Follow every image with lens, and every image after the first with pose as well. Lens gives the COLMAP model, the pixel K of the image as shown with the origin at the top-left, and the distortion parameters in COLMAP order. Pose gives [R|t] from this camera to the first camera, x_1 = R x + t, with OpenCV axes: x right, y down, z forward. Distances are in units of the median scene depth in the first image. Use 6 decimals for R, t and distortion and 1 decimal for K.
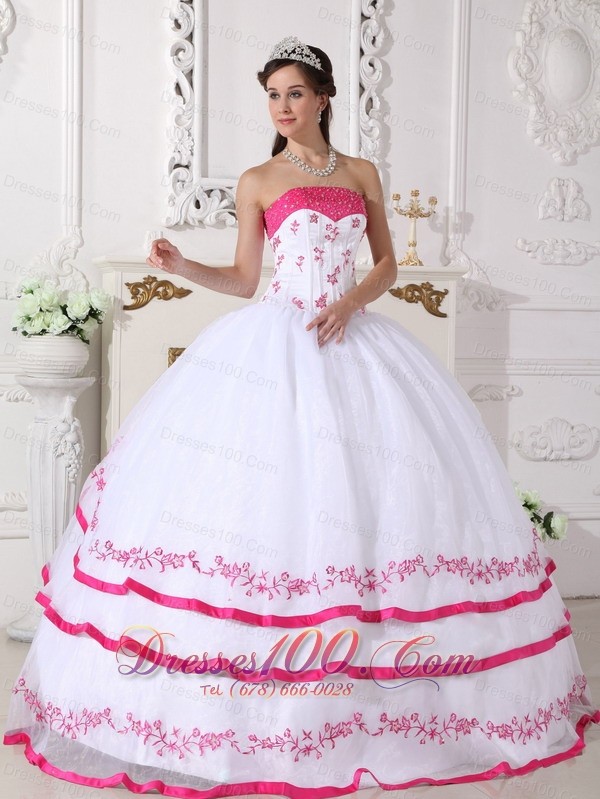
lens RADIAL K [[2028.8, 0, 301.0], [0, 2028.8, 404.0], [0, 0, 1]] dist [0.145677, 0.000000]
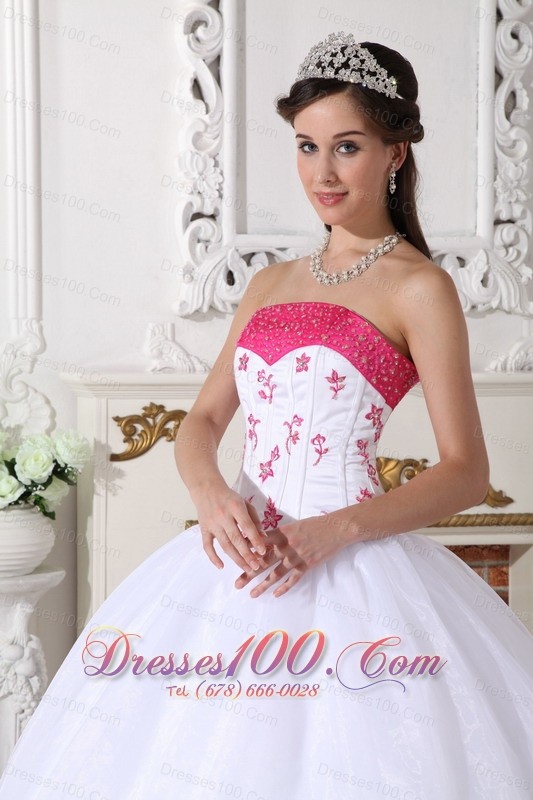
lens RADIAL K [[2144.6, 0, 234.7], [0, 2144.6, 420.6], [0, 0, 1]] dist [0.436651, 0.000000]
pose [[0.998409, -0.009741, -0.055542, -0.013945], [0.011987, 0.999117, 0.040259, -0.081412], [0.055101, -0.040861, 0.997644, 0.349956]]
